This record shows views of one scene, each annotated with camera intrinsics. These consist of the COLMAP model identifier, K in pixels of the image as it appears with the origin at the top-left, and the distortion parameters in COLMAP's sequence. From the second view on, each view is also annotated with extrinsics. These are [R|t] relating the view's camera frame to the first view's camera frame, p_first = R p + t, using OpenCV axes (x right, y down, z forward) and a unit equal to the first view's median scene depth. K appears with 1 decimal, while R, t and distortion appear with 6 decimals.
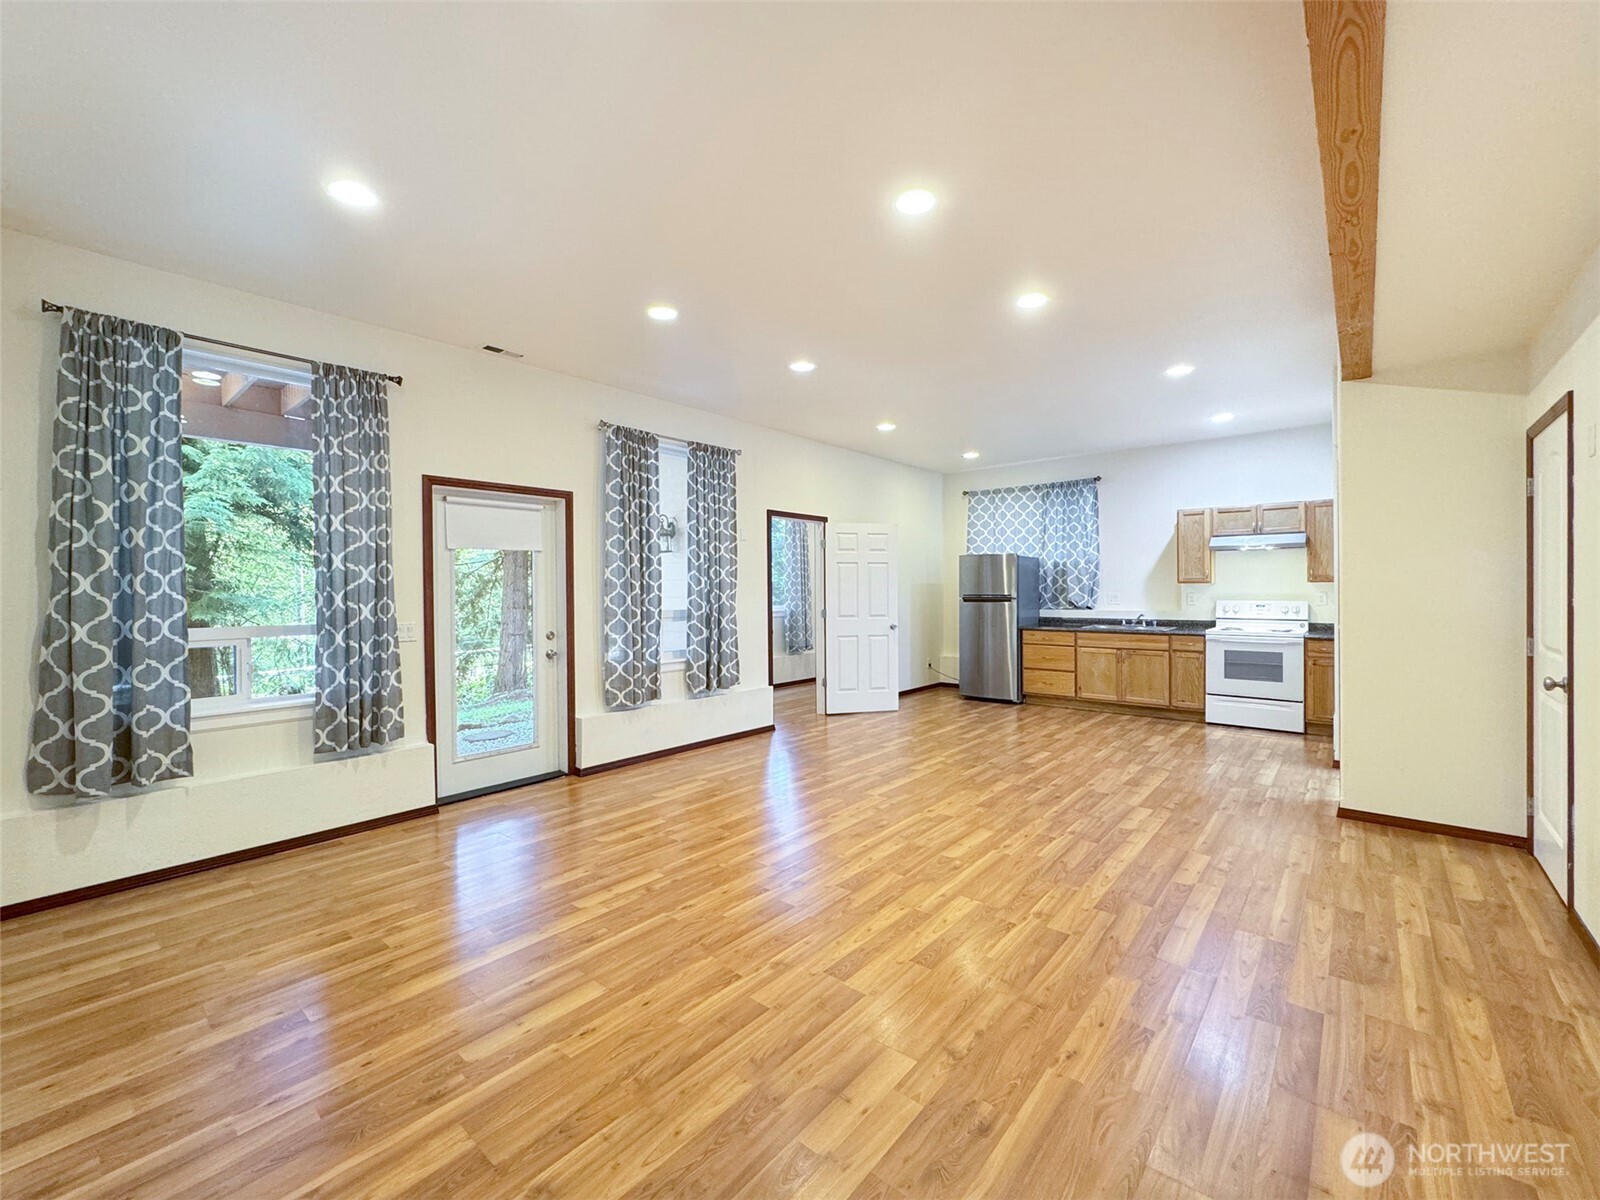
lens RADIAL K [[648.1, 0, 803.3], [0, 648.1, 602.9], [0, 0, 1]] dist [0.000062, -0.000005]
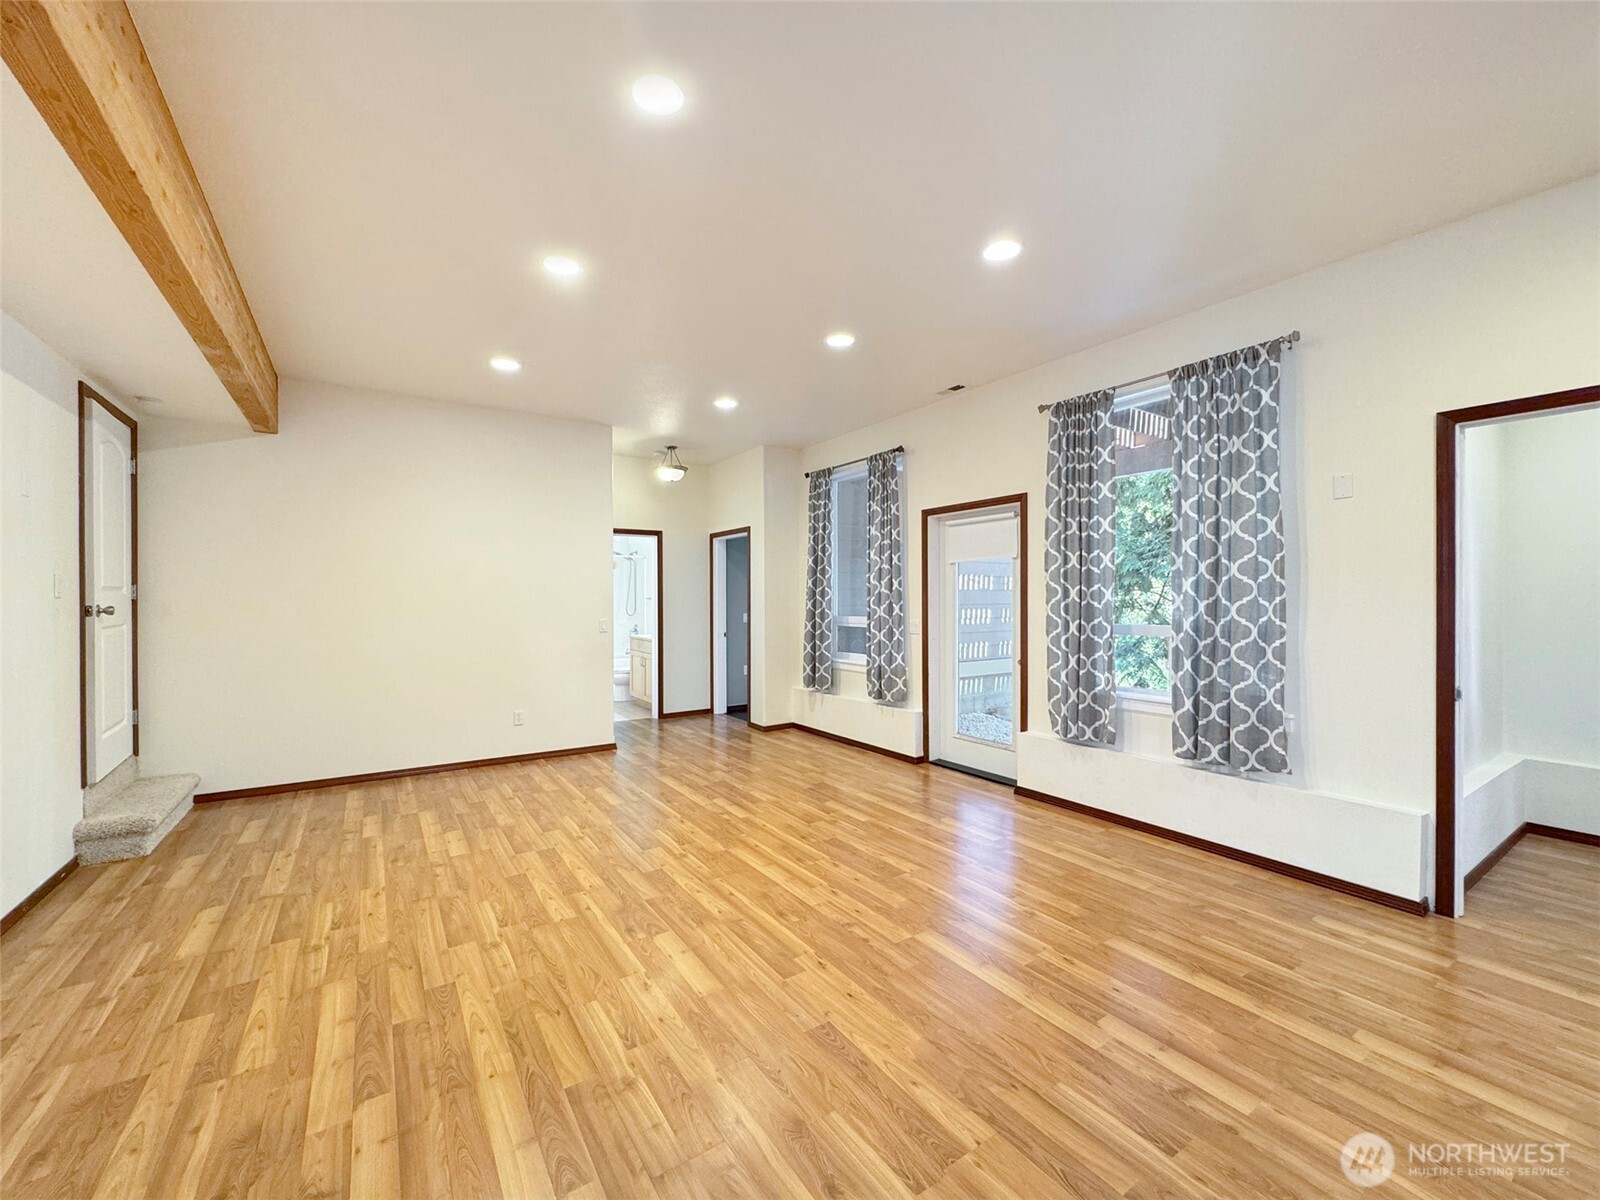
lens RADIAL K [[648.1, 0, 803.3], [0, 648.1, 602.9], [0, 0, 1]] dist [0.000062, -0.000005]
pose [[-0.267564, 0.015108, -0.963422, 0.810017], [-0.013648, 0.999717, 0.019467, -0.030630], [0.963444, 0.018358, -0.267282, 1.184166]]
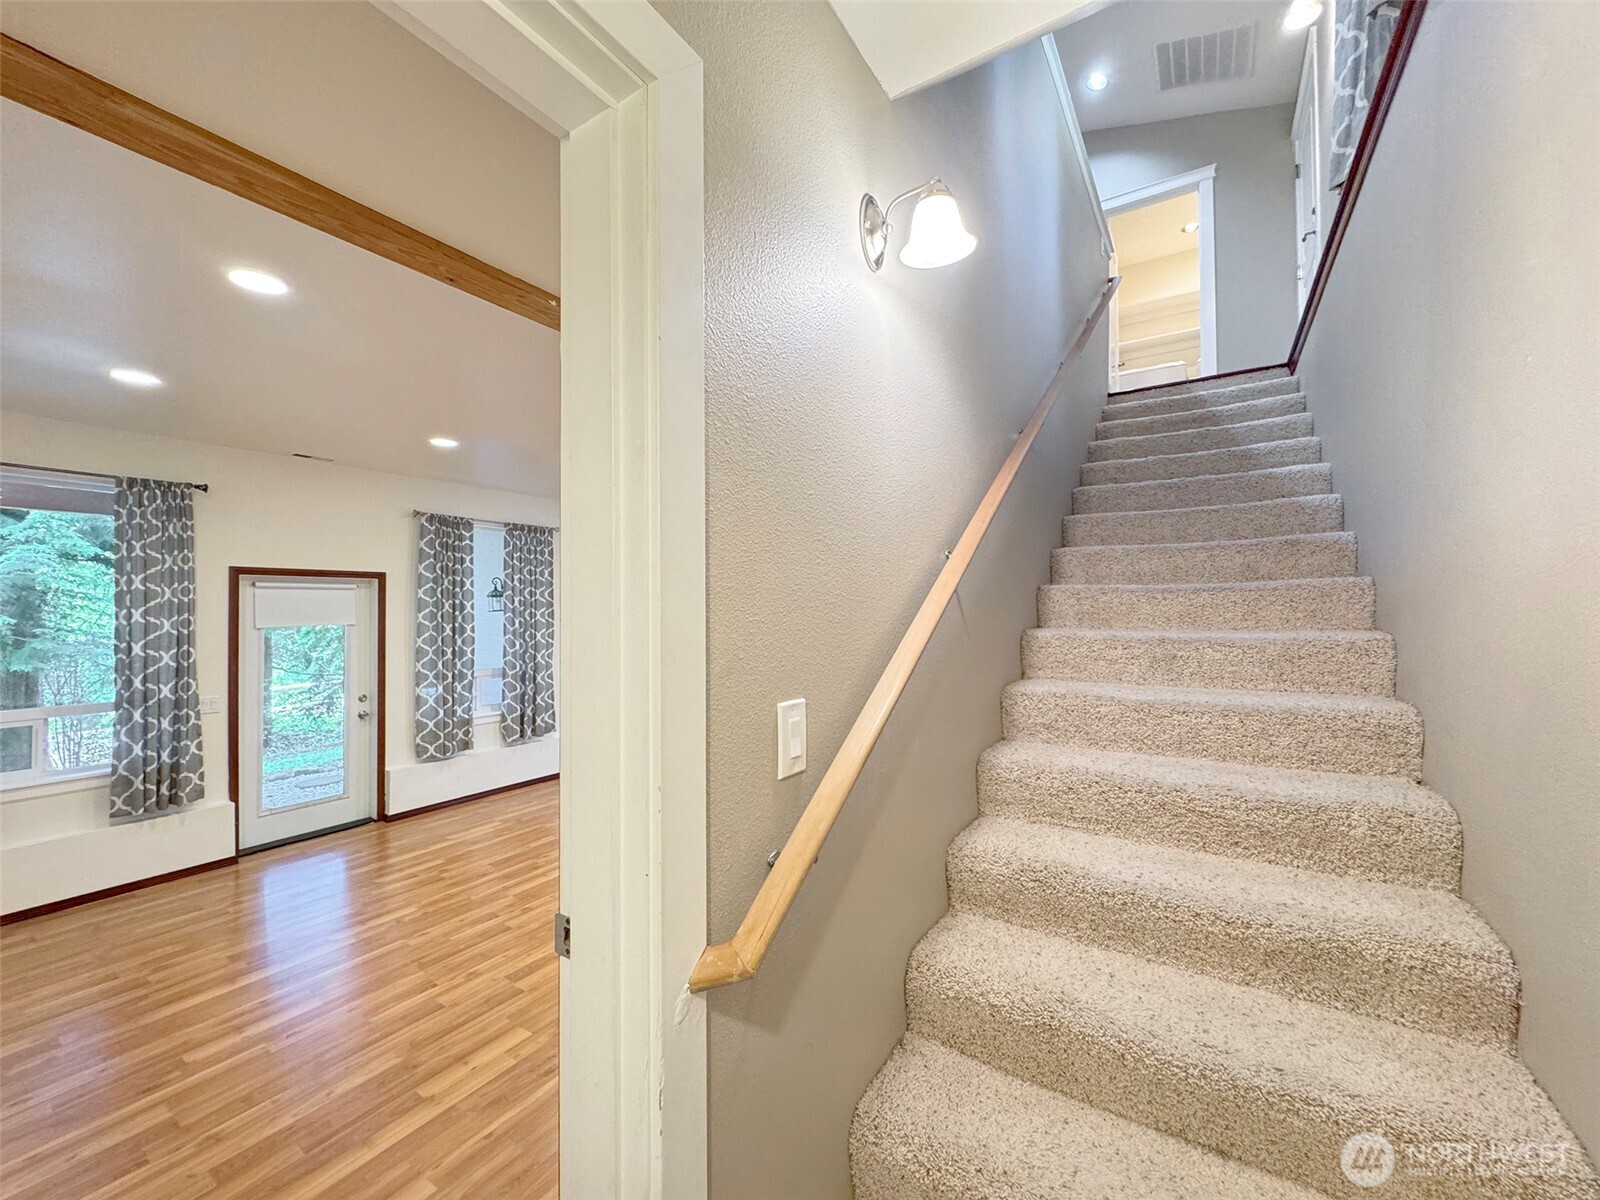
lens RADIAL K [[623.6, 0, 796.9], [0, 623.6, 608.2], [0, 0, 1]] dist [0.000640, 0.000127]
pose [[0.991715, 0.003793, 0.128404, 0.283050], [-0.001009, 0.999763, -0.021736, -0.106351], [-0.128456, 0.021427, 0.991484, -0.236764]]
